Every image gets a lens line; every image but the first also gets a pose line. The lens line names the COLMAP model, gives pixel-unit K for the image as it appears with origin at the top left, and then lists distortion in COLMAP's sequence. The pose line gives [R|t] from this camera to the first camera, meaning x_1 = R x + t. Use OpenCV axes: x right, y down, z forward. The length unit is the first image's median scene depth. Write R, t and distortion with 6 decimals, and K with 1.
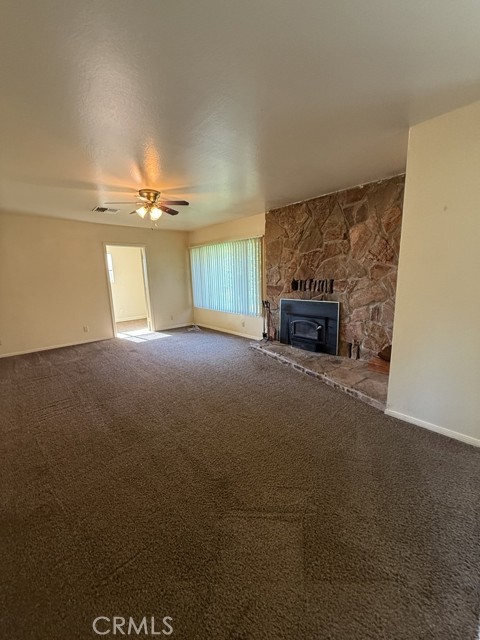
lens RADIAL K [[255.0, 0, 240.0], [0, 255.0, 320.3], [0, 0, 1]] dist [0.000421, 0.000076]
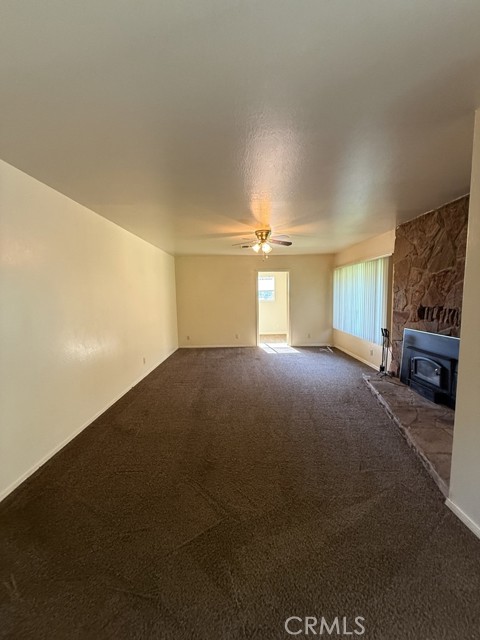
lens RADIAL K [[255.0, 0, 240.0], [0, 255.0, 320.3], [0, 0, 1]] dist [0.000421, 0.000076]
pose [[0.745723, 0.080002, -0.661436, 0.344475], [-0.123785, 0.992116, -0.019561, -0.030922], [0.654656, 0.096463, 0.749747, 0.033436]]
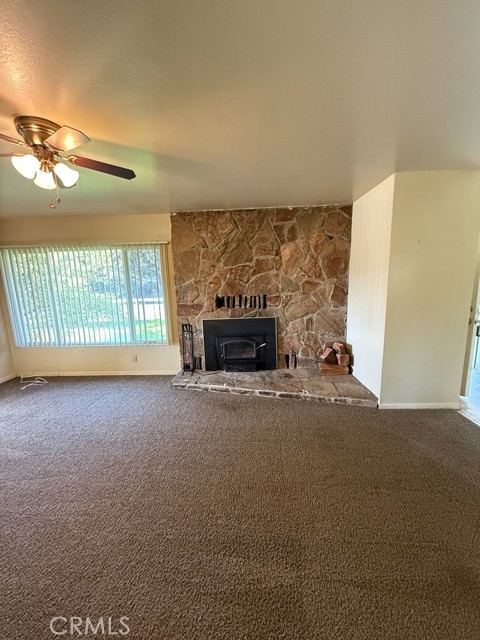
lens RADIAL K [[255.0, 0, 240.0], [0, 255.0, 320.3], [0, 0, 1]] dist [0.000421, 0.000076]
pose [[0.692867, -0.109231, 0.712744, -0.398768], [0.139968, 0.990032, 0.015662, -0.085920], [-0.707350, 0.088910, 0.701249, 0.361967]]
